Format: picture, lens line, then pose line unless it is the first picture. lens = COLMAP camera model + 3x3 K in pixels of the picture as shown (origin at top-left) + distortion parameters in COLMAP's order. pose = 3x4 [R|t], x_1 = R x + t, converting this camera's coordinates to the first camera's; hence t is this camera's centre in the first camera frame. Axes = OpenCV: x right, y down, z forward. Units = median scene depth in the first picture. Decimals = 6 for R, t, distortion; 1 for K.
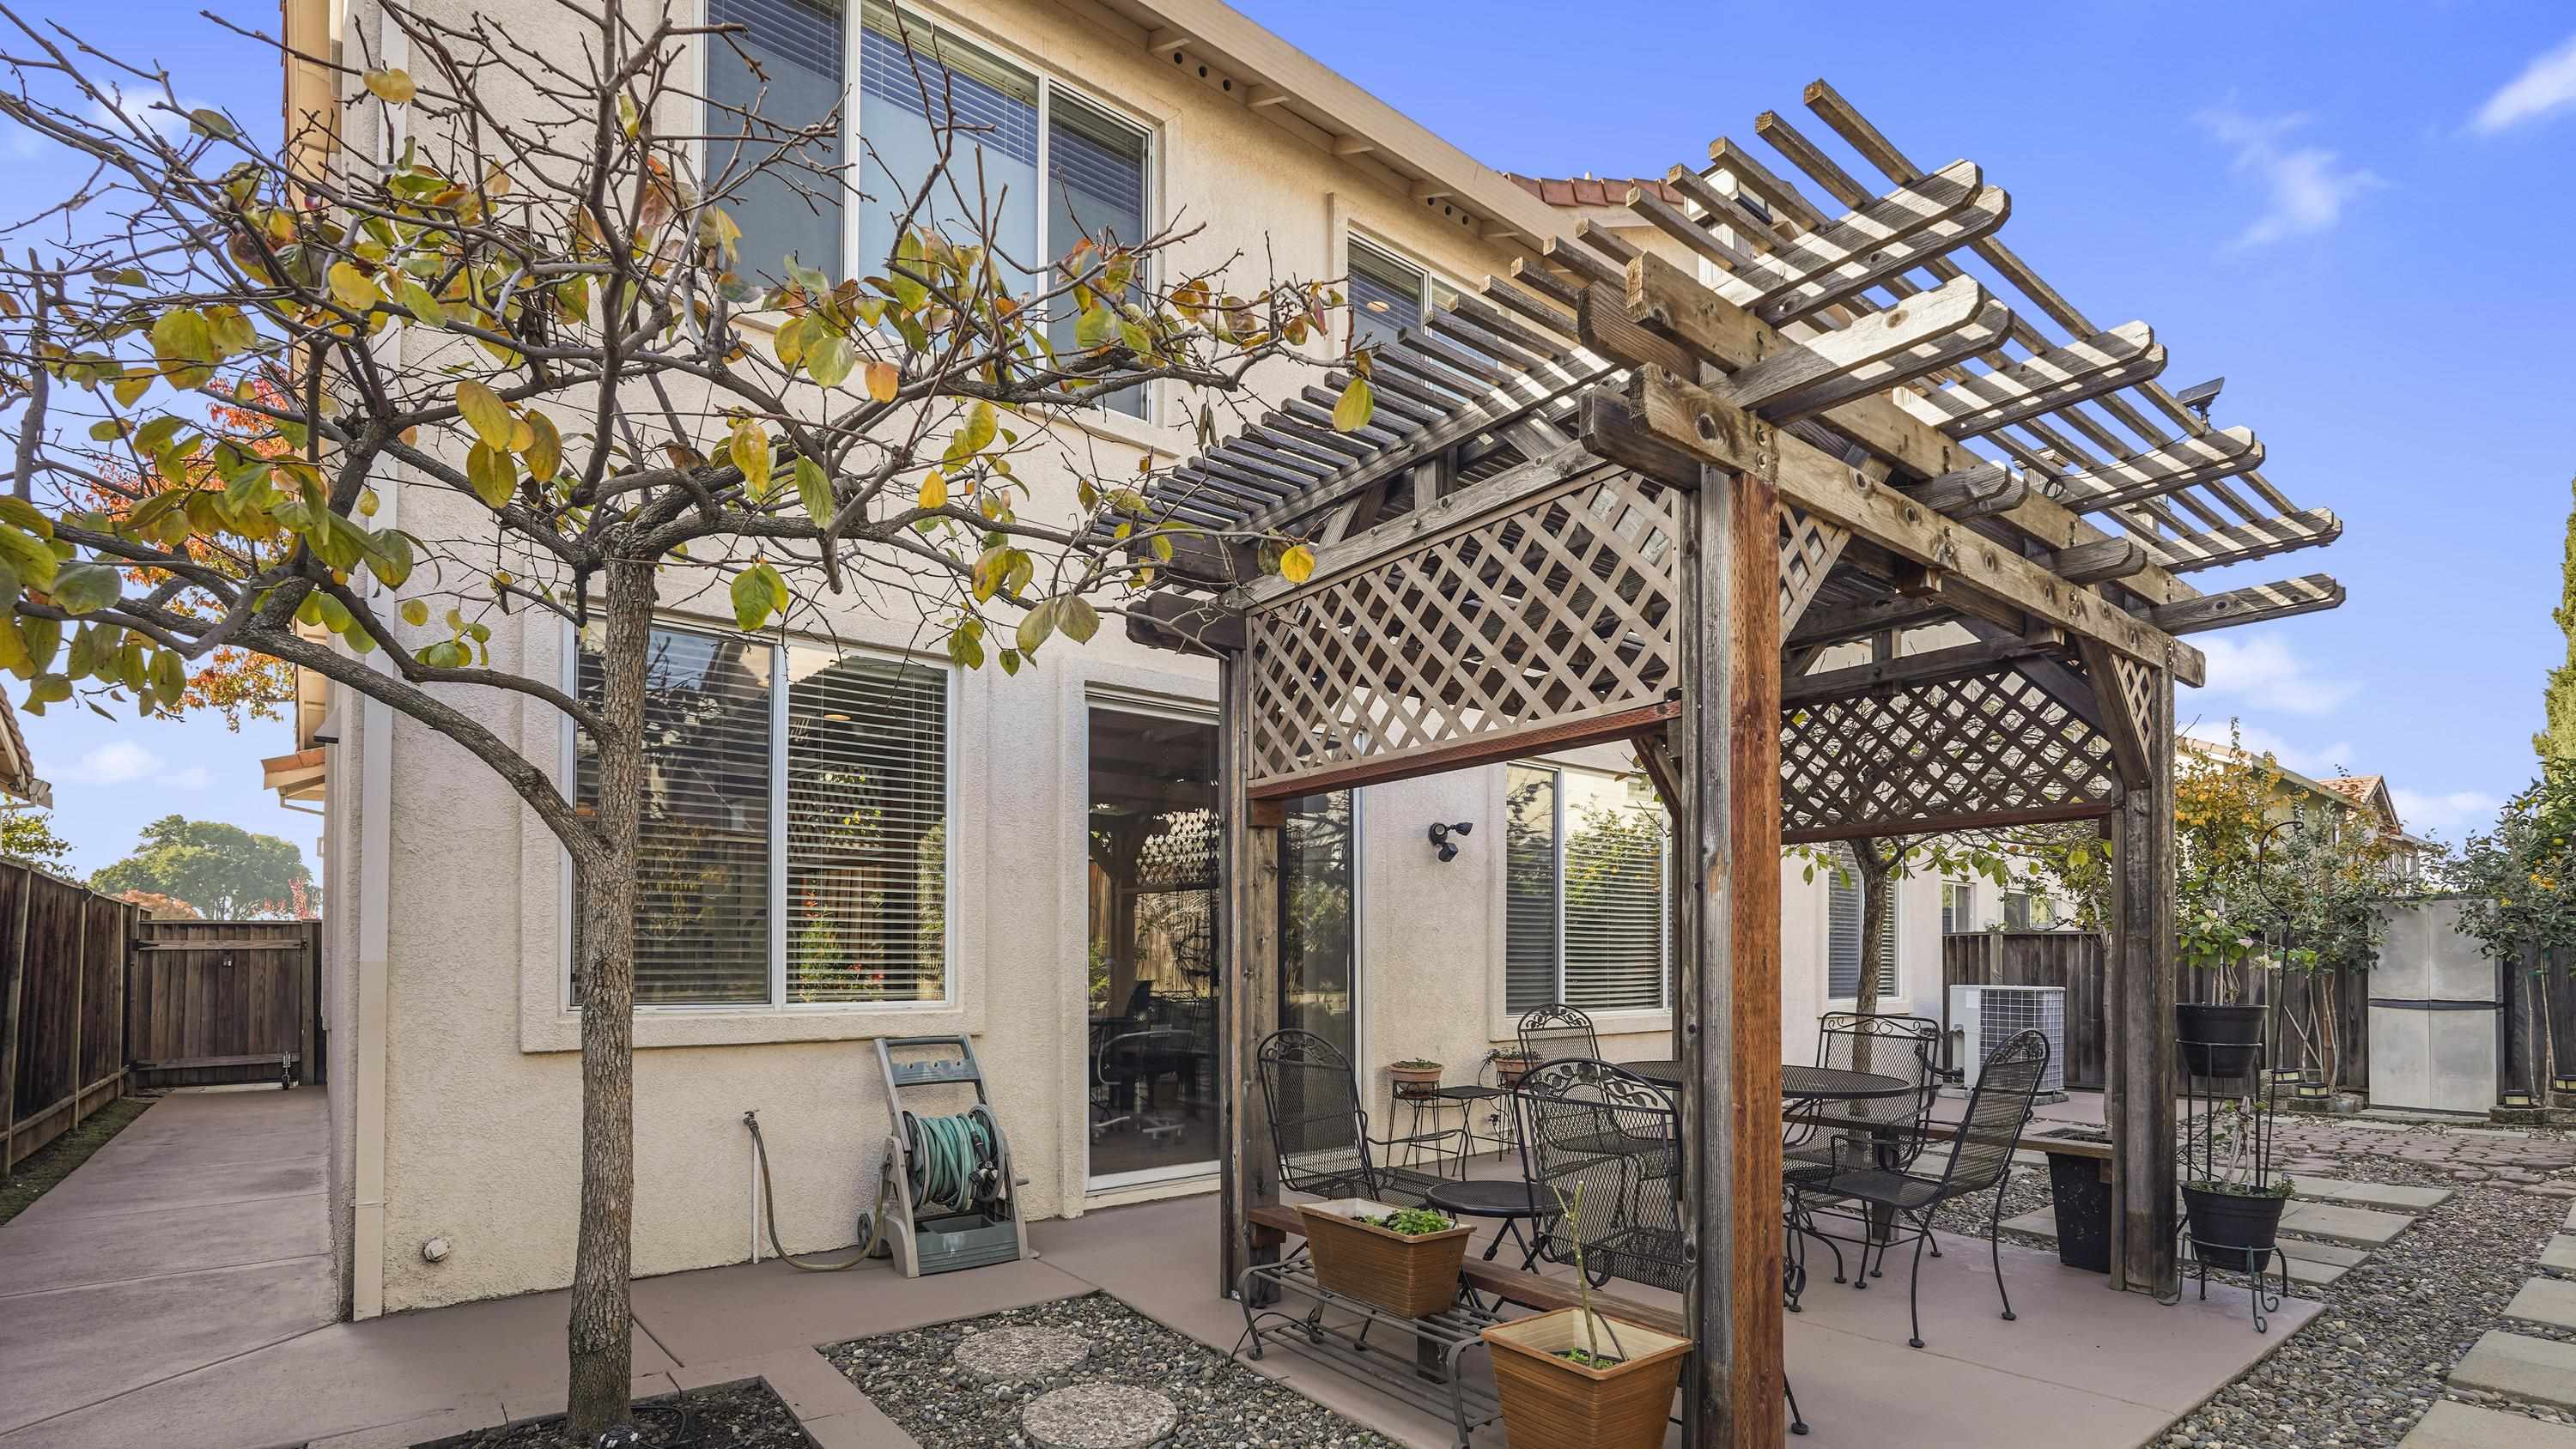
lens RADIAL K [[1151.4, 0, 1280.2], [0, 1151.4, 716.8], [0, 0, 1]] dist [-0.003198, 0.000392]
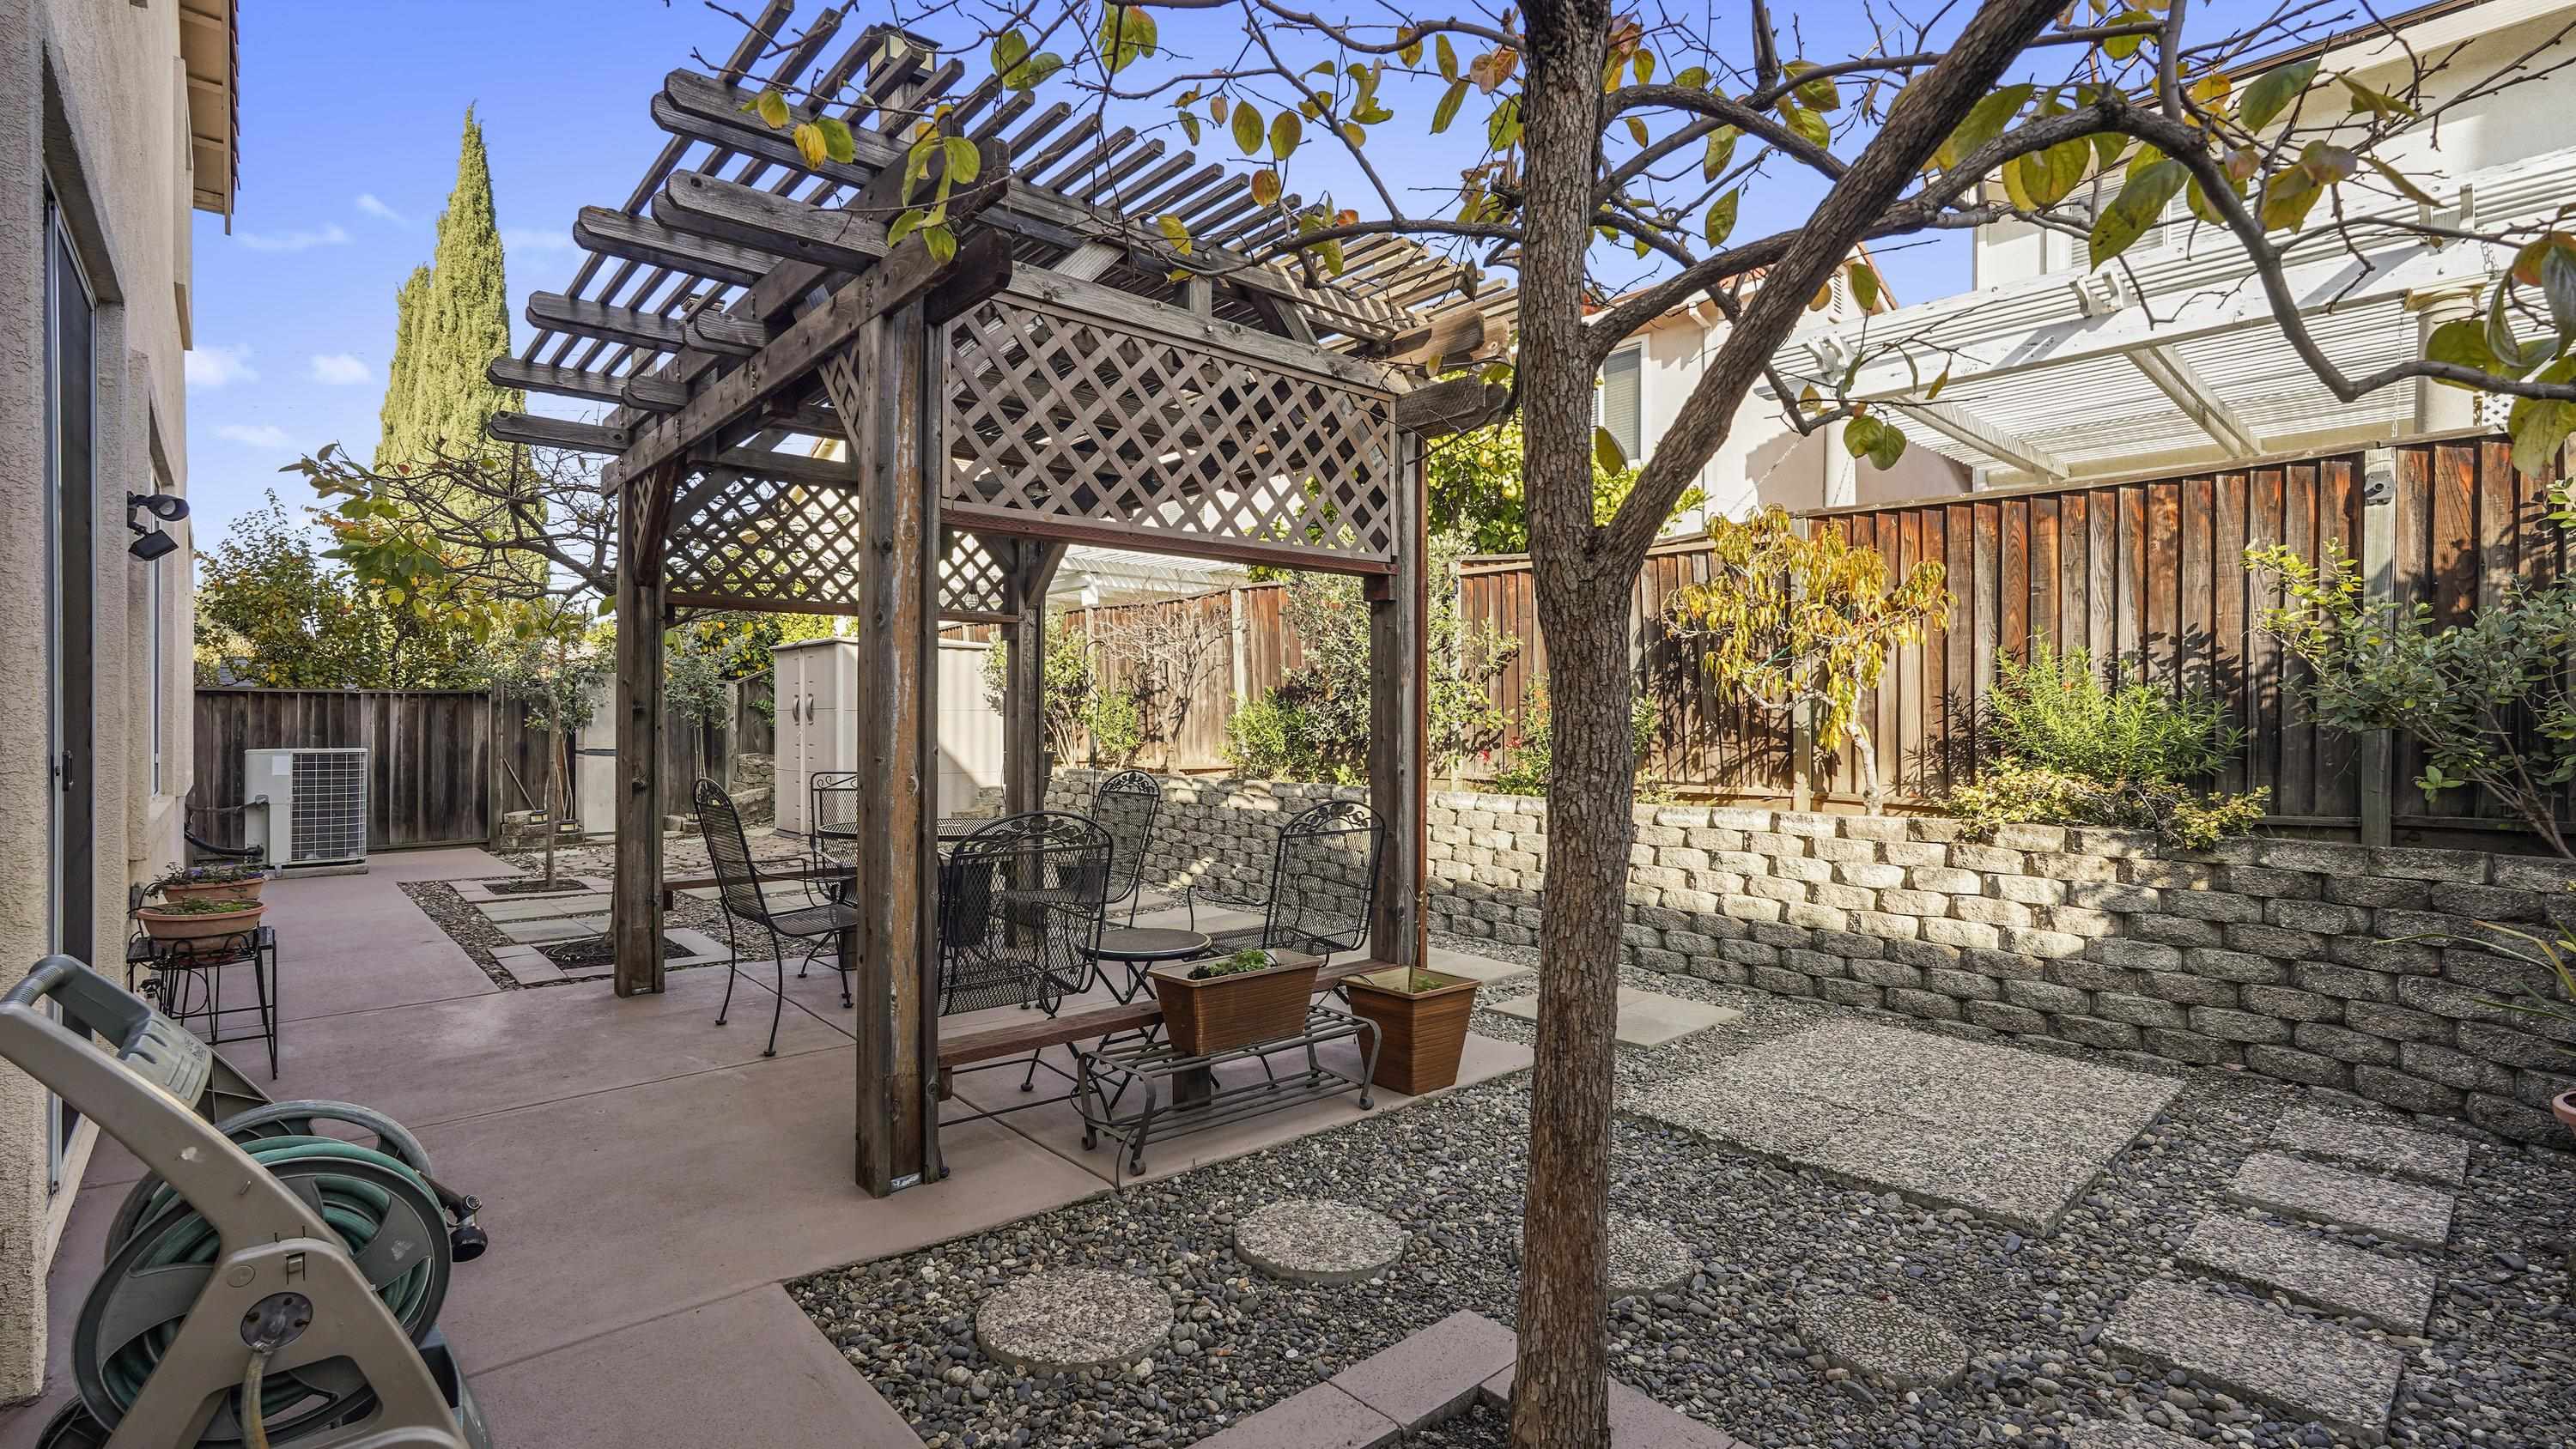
lens RADIAL K [[1151.4, 0, 1280.2], [0, 1151.4, 716.8], [0, 0, 1]] dist [-0.003198, 0.000392]
pose [[-0.065269, -0.010489, 0.997813, -0.882168], [-0.197971, 0.980204, -0.002646, 0.160307], [-0.978032, -0.197711, -0.066054, 0.849265]]
